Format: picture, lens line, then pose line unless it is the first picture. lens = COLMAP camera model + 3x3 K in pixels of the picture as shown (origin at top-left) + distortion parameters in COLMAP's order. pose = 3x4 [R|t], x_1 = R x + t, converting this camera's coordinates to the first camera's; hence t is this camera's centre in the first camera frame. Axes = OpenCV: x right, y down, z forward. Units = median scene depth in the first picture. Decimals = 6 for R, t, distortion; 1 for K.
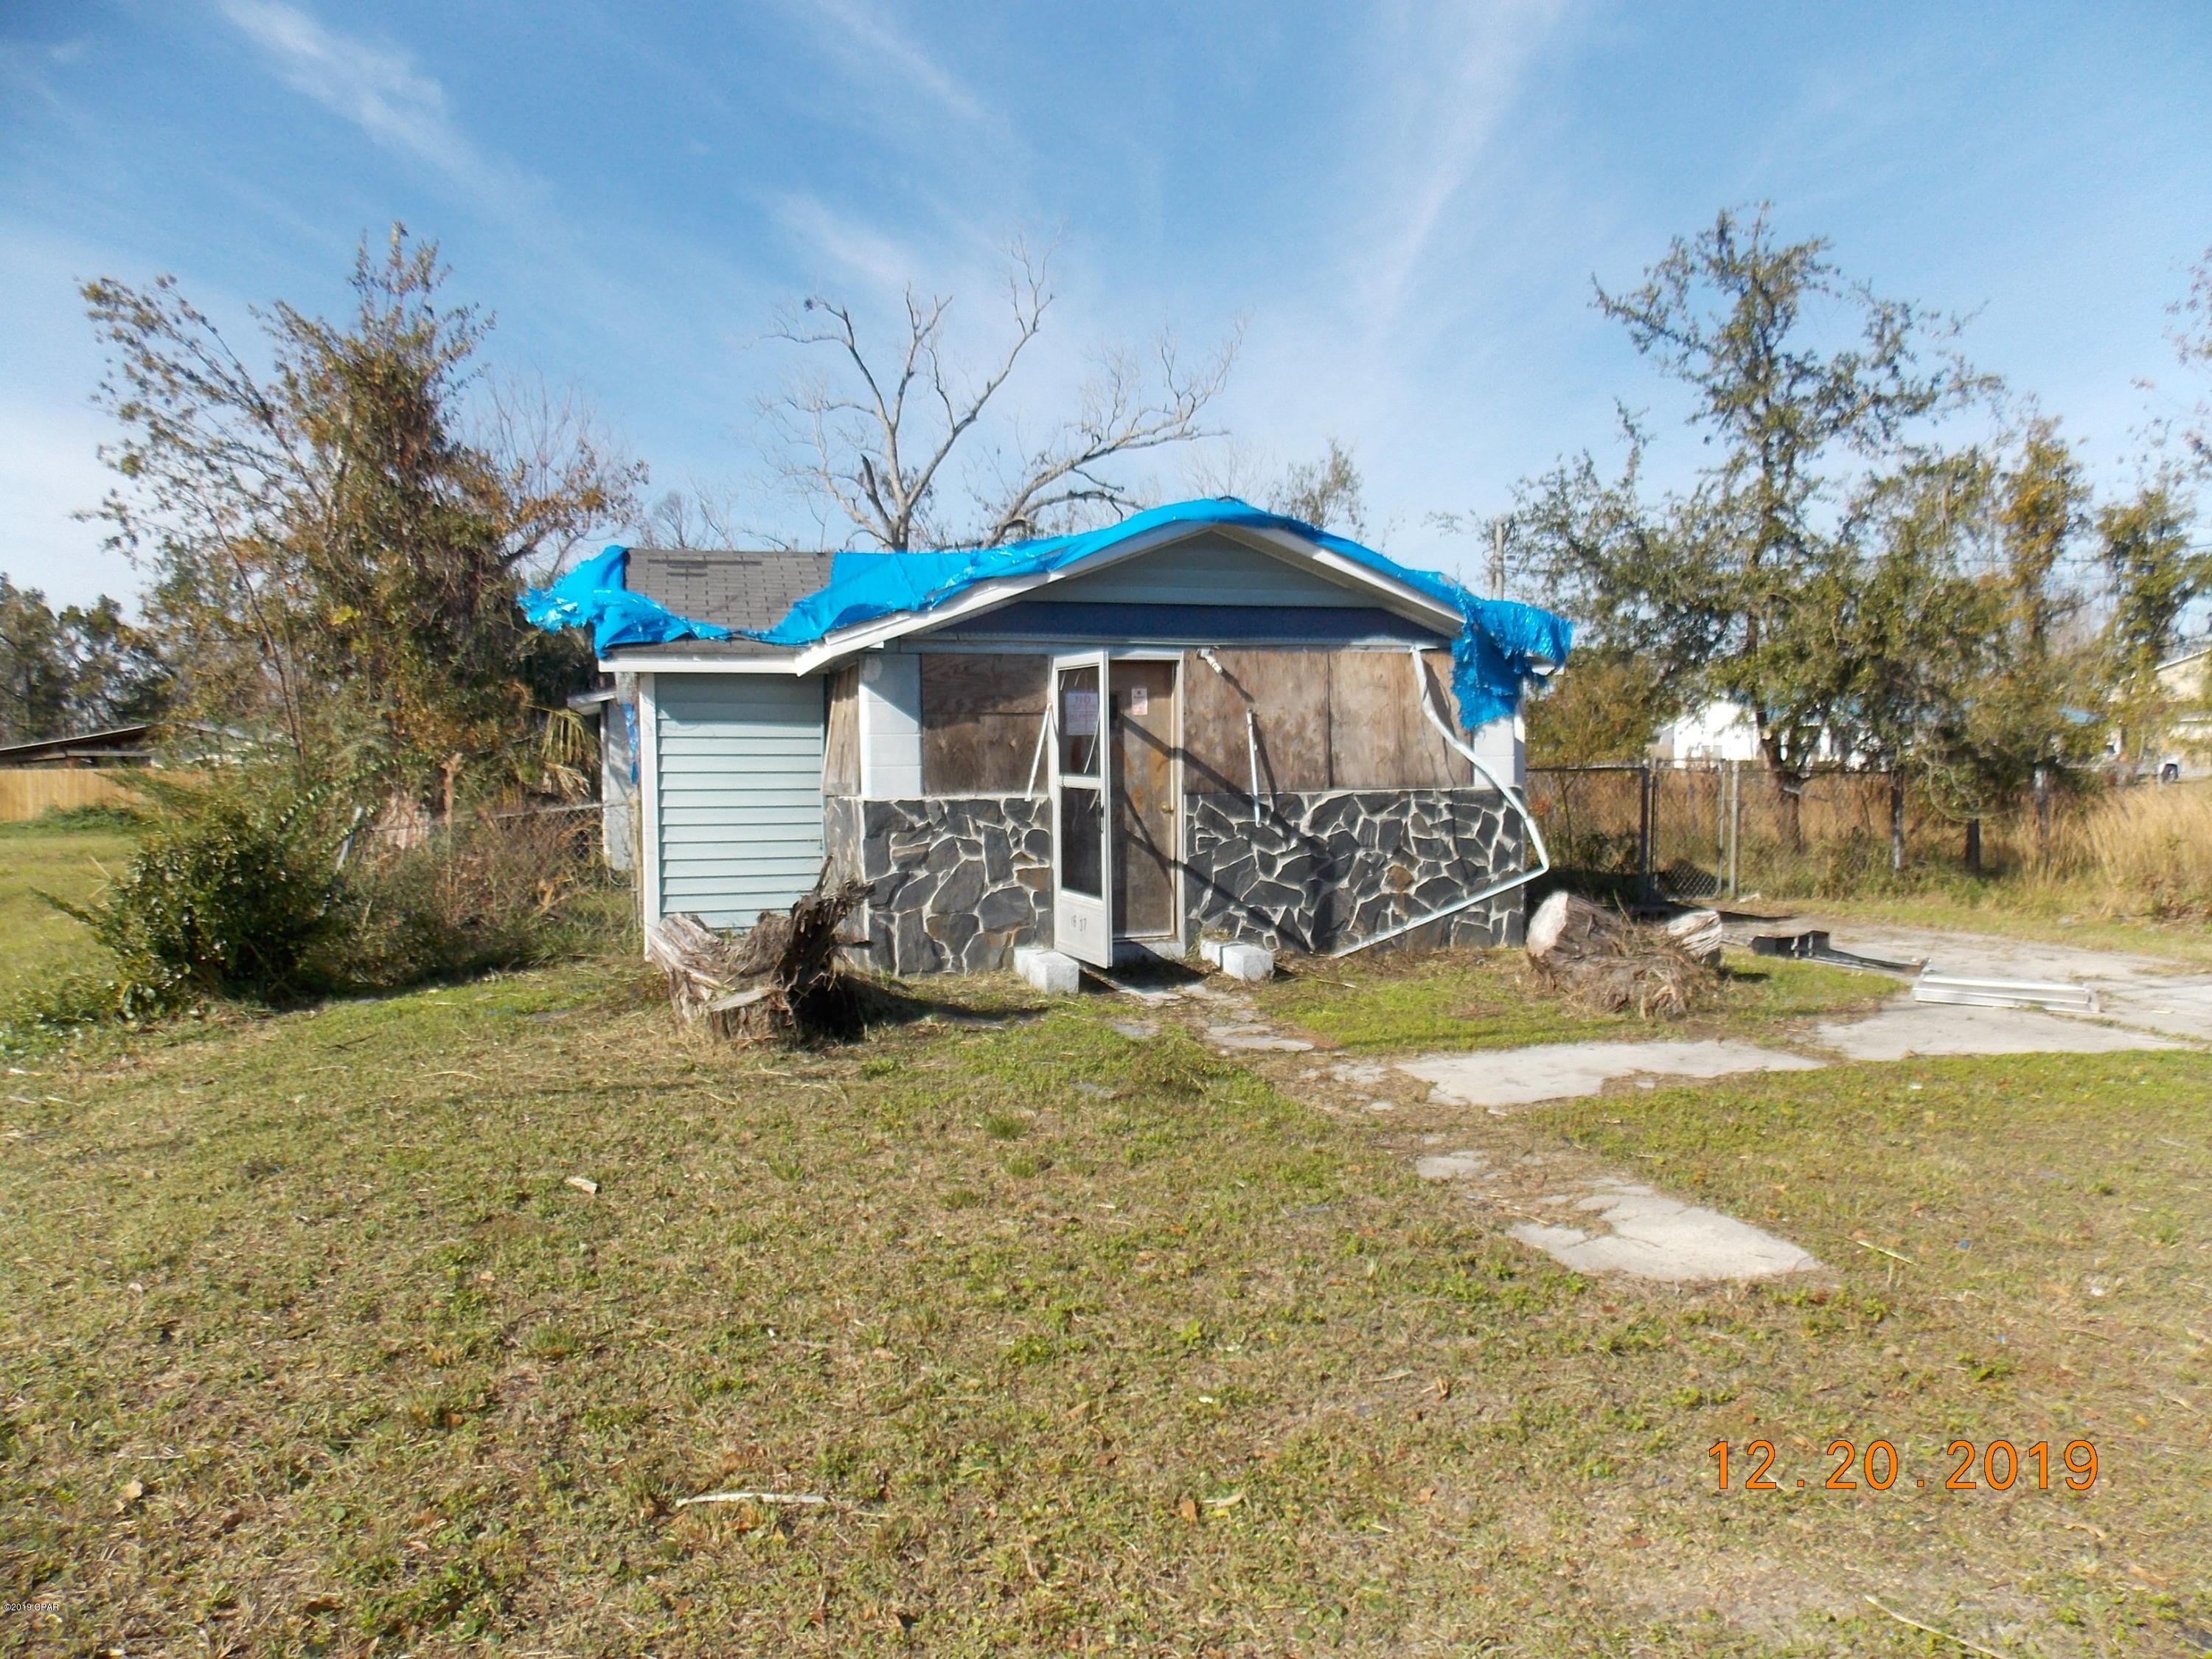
lens RADIAL K [[1489.5, 0, 1098.7], [0, 1489.5, 821.4], [0, 0, 1]] dist [0.007554, 0.000452]
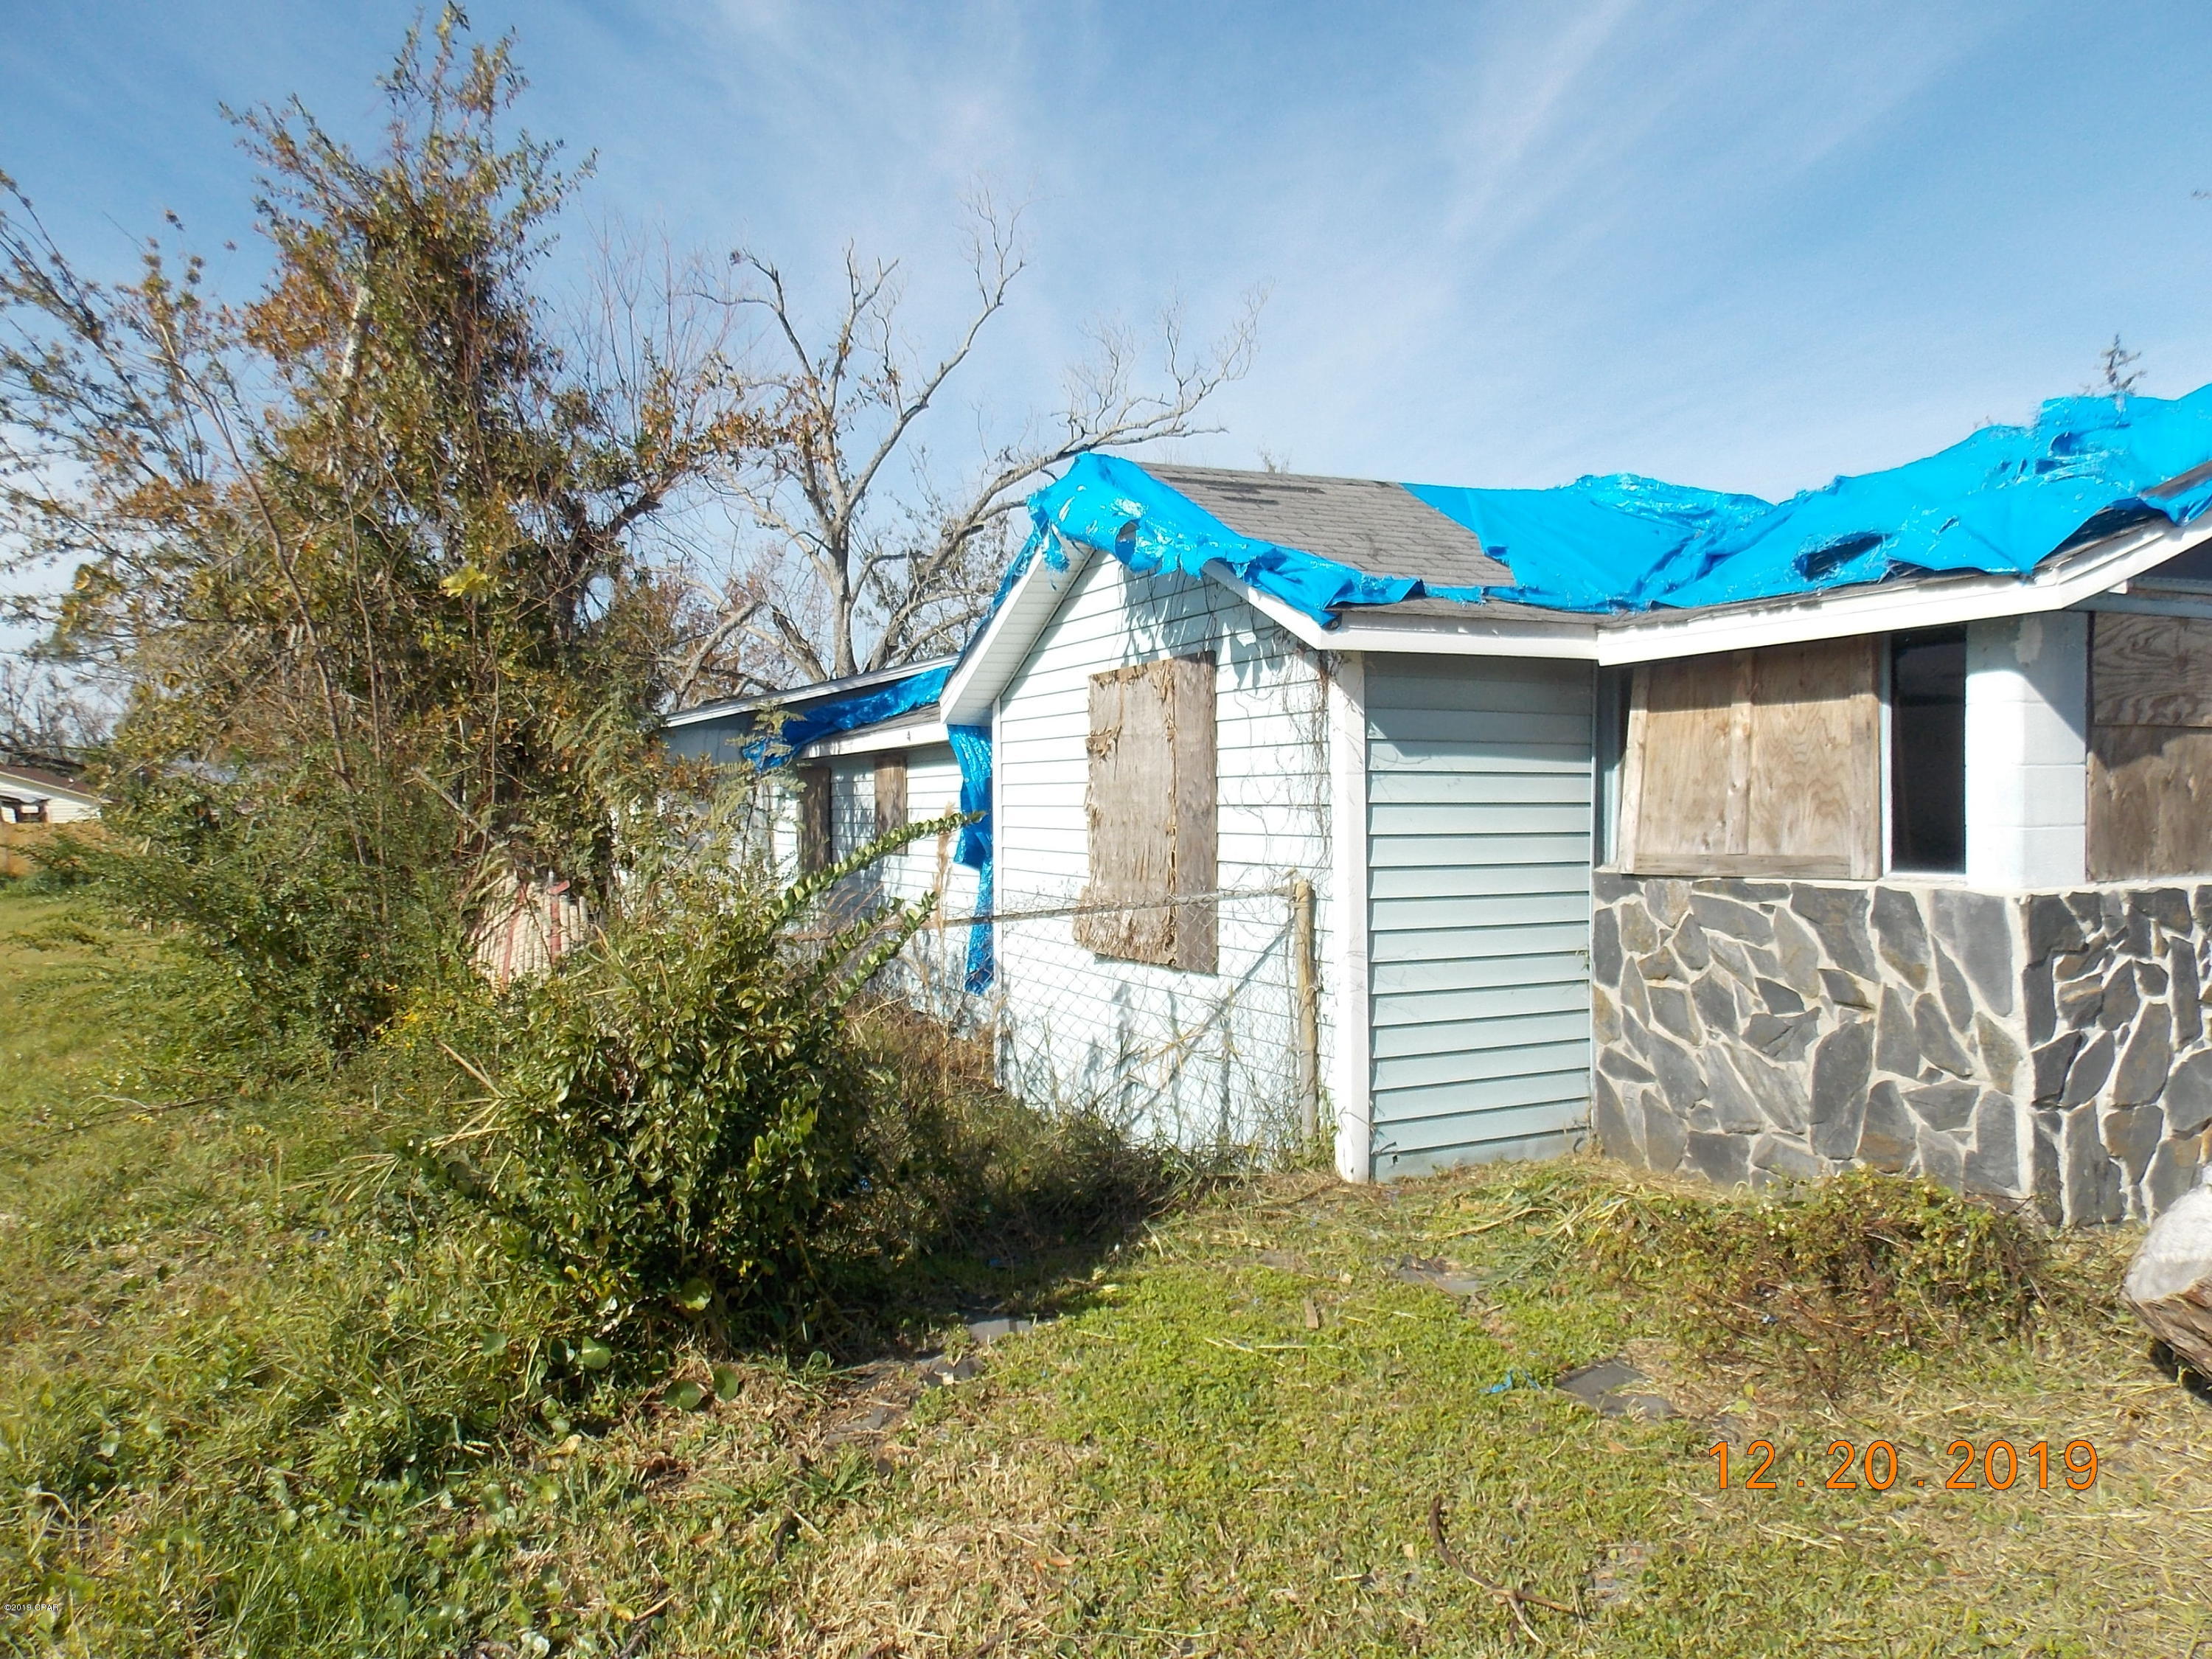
lens RADIAL K [[1547.2, 0, 1106.1], [0, 1547.2, 846.1], [0, 0, 1]] dist [0.023658, -0.002269]
pose [[0.987806, -0.007715, 0.155496, -0.479731], [0.009975, 0.999856, -0.013759, -0.023191], [-0.155368, 0.015142, 0.987741, 0.453646]]
